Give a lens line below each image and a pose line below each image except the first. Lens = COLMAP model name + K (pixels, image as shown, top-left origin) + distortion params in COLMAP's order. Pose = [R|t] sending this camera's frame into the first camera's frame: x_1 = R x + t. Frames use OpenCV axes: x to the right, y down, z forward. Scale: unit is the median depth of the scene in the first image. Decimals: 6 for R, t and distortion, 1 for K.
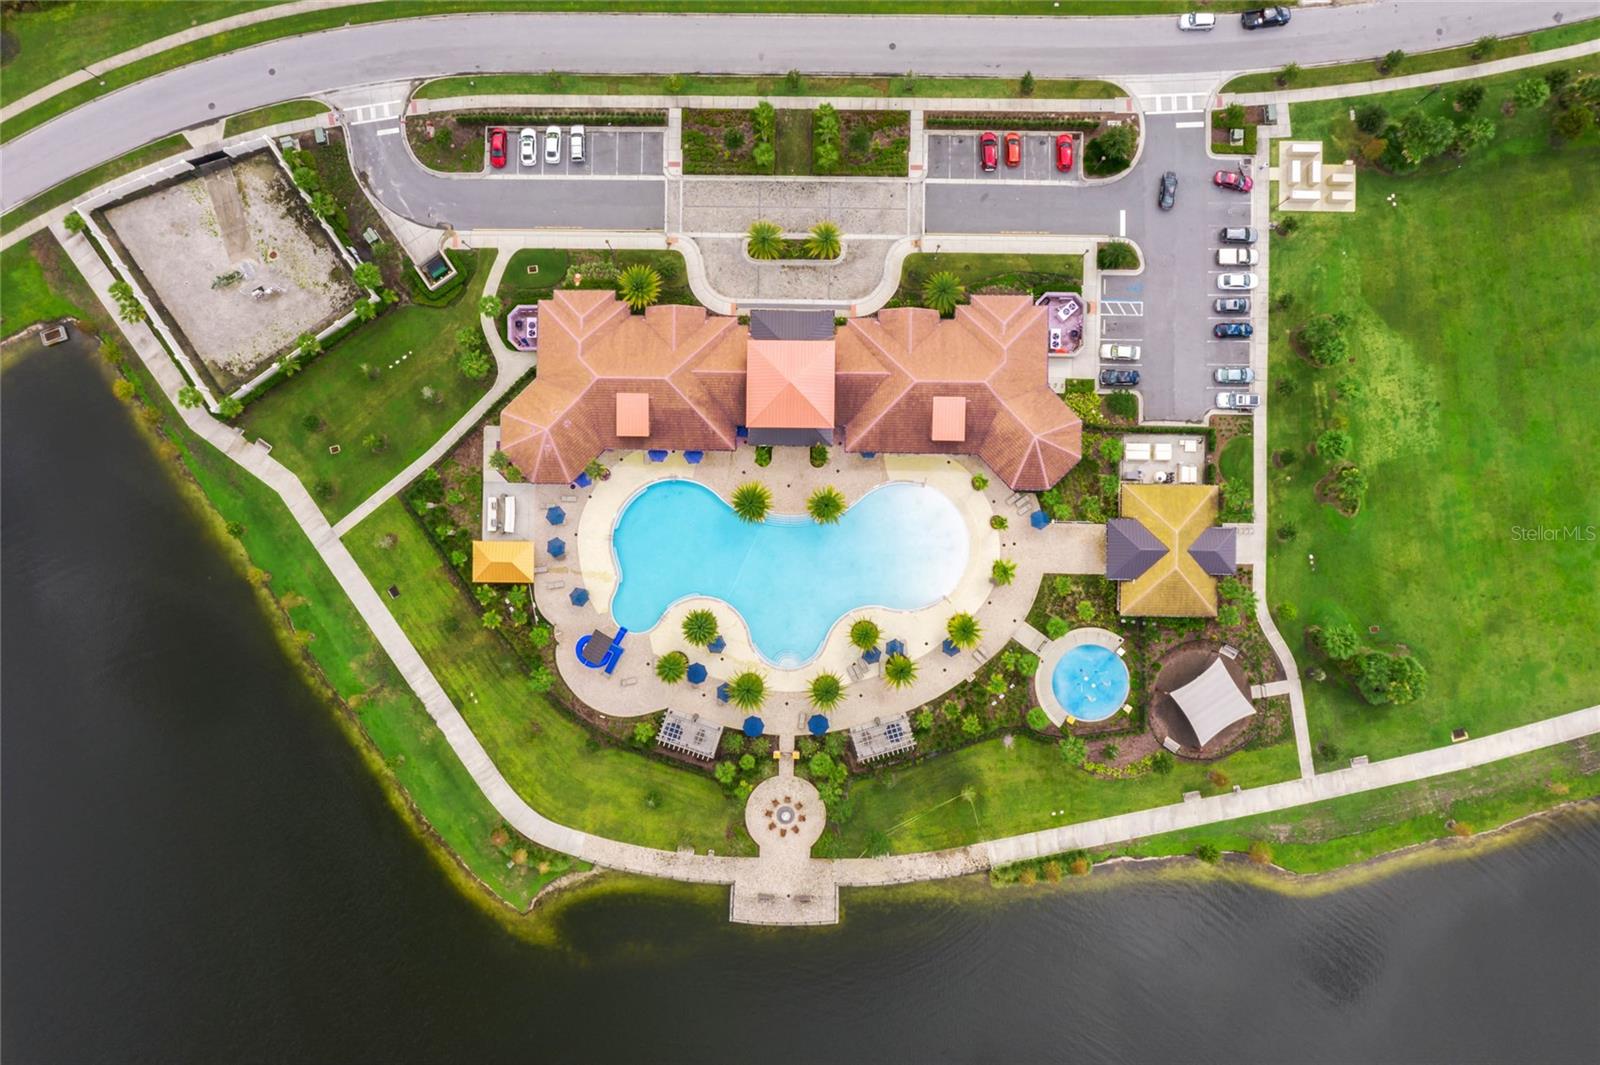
lens RADIAL K [[1268.1, 0, 800.0], [0, 1268.1, 532.5], [0, 0, 1]] dist [-0.009533, -0.011413]
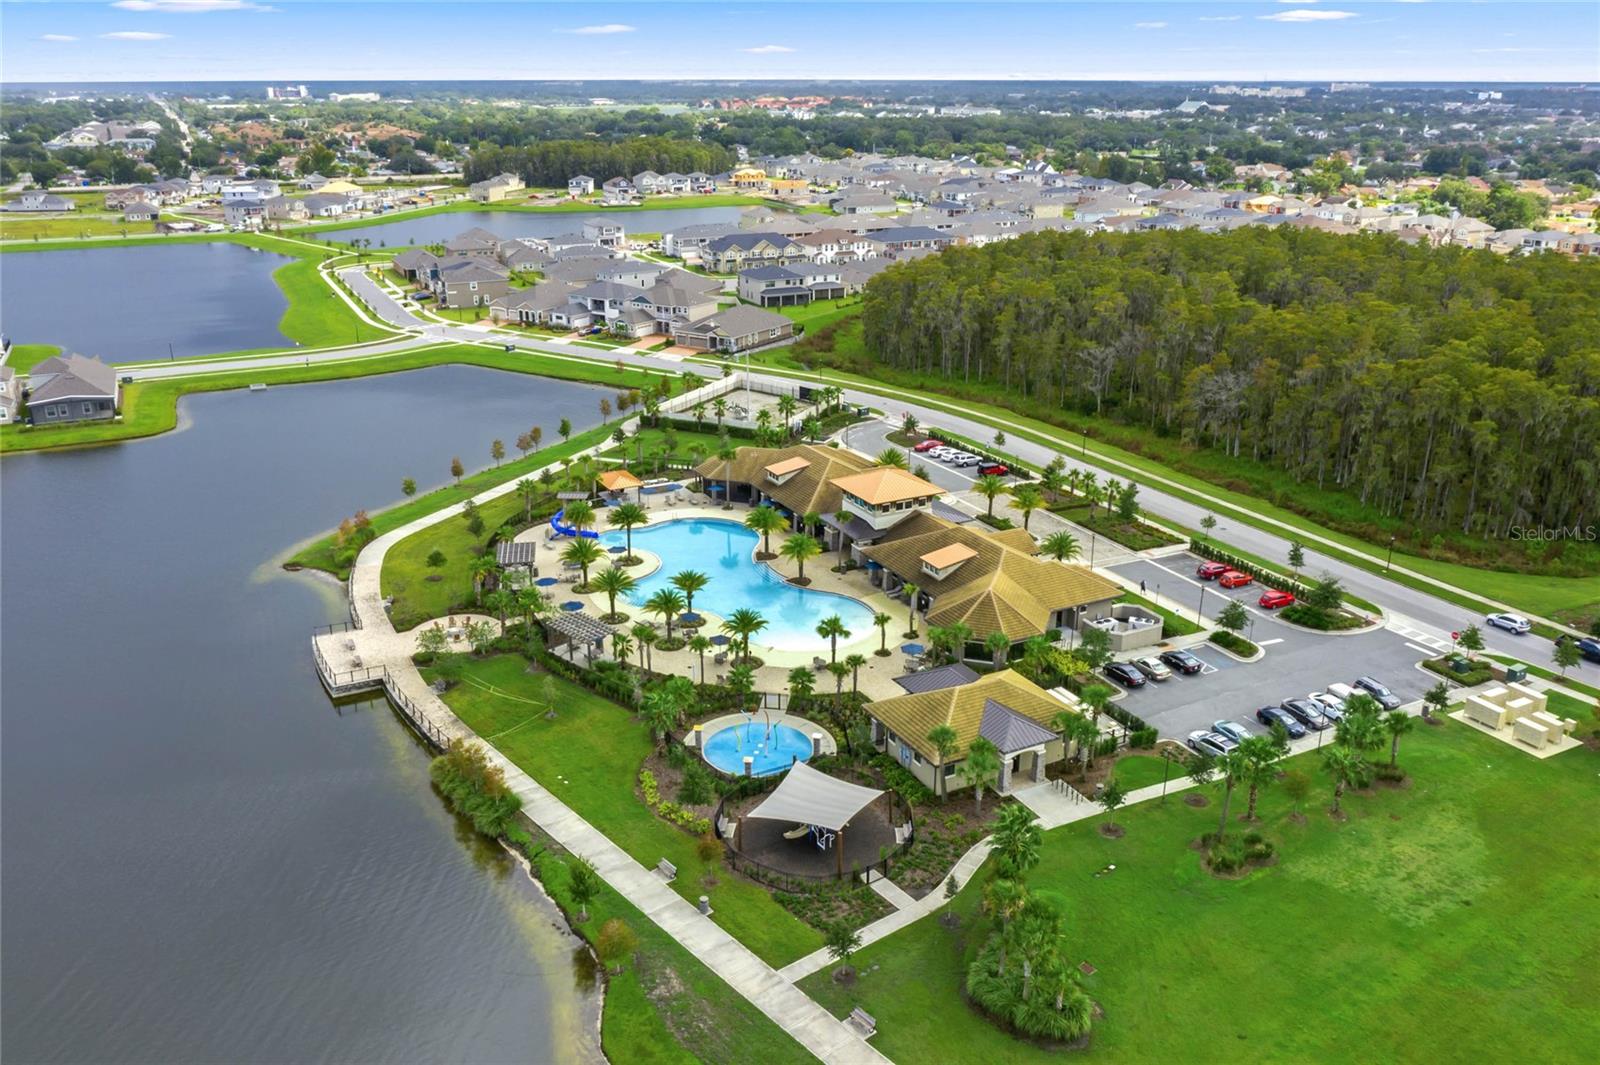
lens RADIAL K [[1268.1, 0, 800.0], [0, 1268.1, 532.5], [0, 0, 1]] dist [-0.009533, -0.011413]
pose [[0.480634, 0.316887, -0.817664, 0.773763], [-0.876554, 0.200602, -0.437506, 0.378729], [0.025385, 0.927007, 0.374185, 0.625841]]
